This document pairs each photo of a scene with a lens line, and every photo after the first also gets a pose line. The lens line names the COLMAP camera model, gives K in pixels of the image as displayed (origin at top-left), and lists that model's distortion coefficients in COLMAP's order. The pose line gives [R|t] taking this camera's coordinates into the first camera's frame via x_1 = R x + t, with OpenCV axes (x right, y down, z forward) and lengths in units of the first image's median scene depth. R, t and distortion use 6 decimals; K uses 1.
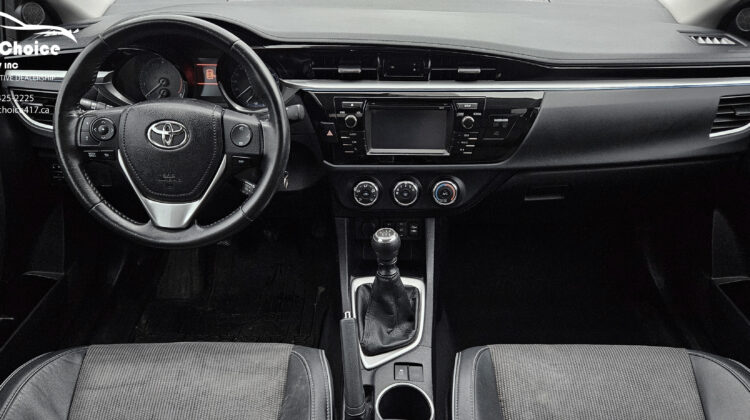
lens RADIAL K [[531.8, 0, 375.0], [0, 531.8, 210.0], [0, 0, 1]] dist [0.010984, 0.002338]
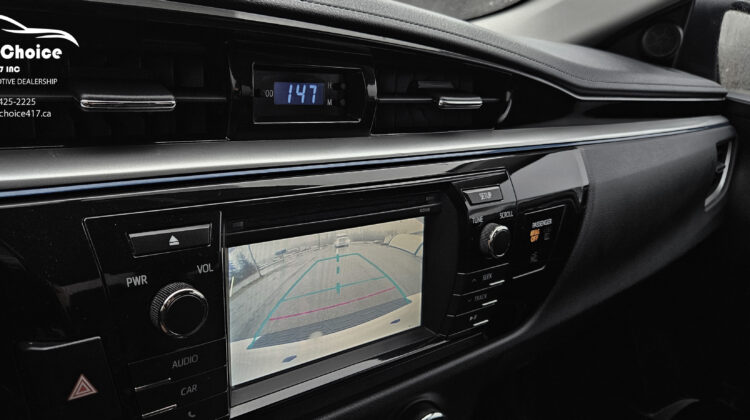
lens RADIAL K [[631.5, 0, 375.0], [0, 631.5, 210.0], [0, 0, 1]] dist [0.010708, -0.006104]
pose [[0.716521, -0.111264, 0.688635, -0.168560], [0.239908, 0.966283, -0.093498, -0.162358], [-0.655013, 0.232202, 0.719055, 0.735959]]
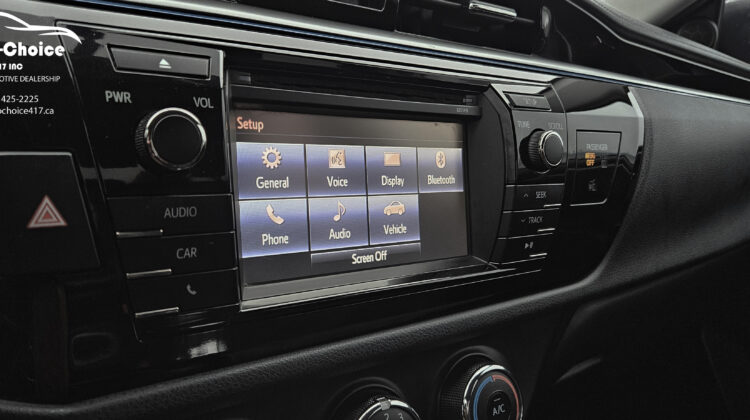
lens RADIAL K [[611.7, 0, 375.0], [0, 611.7, 210.0], [0, 0, 1]] dist [0.010265, 0.006661]
pose [[0.755951, -0.043652, 0.653172, -0.134905], [0.285625, 0.919785, -0.269098, -0.063749], [-0.589031, 0.389987, 0.707780, 0.809393]]
